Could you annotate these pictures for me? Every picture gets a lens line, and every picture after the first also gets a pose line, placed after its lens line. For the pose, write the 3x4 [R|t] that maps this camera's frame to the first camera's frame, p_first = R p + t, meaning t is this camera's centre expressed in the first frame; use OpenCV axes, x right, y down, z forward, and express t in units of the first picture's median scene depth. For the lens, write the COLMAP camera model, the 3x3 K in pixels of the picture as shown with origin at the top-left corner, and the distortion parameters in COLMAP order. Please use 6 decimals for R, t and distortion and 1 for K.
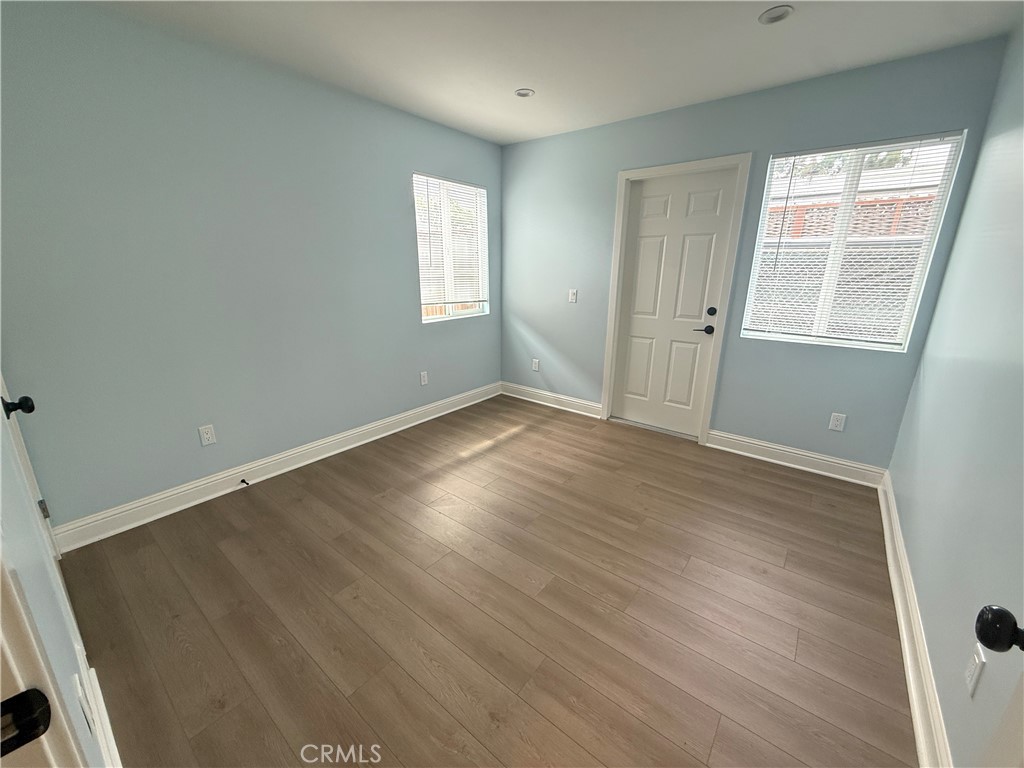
lens RADIAL K [[410.0, 0, 508.8], [0, 410.0, 380.6], [0, 0, 1]] dist [0.001814, -0.000470]
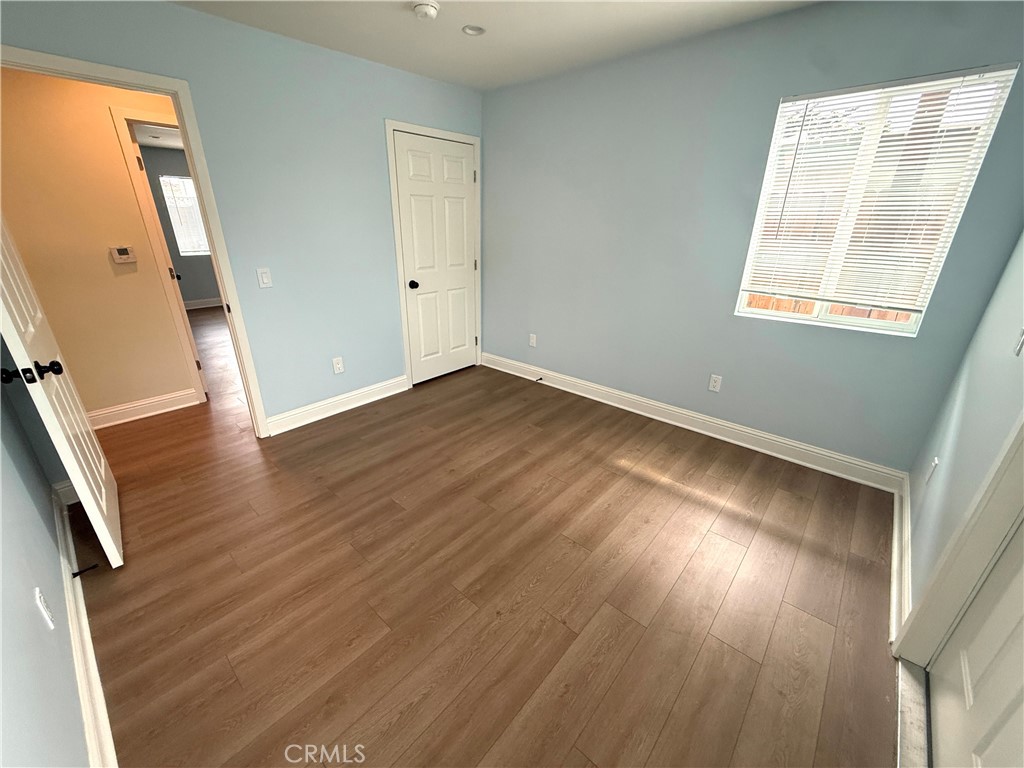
lens RADIAL K [[410.0, 0, 511.5], [0, 410.0, 385.5], [0, 0, 1]] dist [0.001814, -0.000470]
pose [[-0.056436, 0.365495, -0.929101, 0.776434], [-0.275310, 0.888808, 0.366367, -0.258517], [0.959698, 0.276467, 0.050464, 0.829413]]
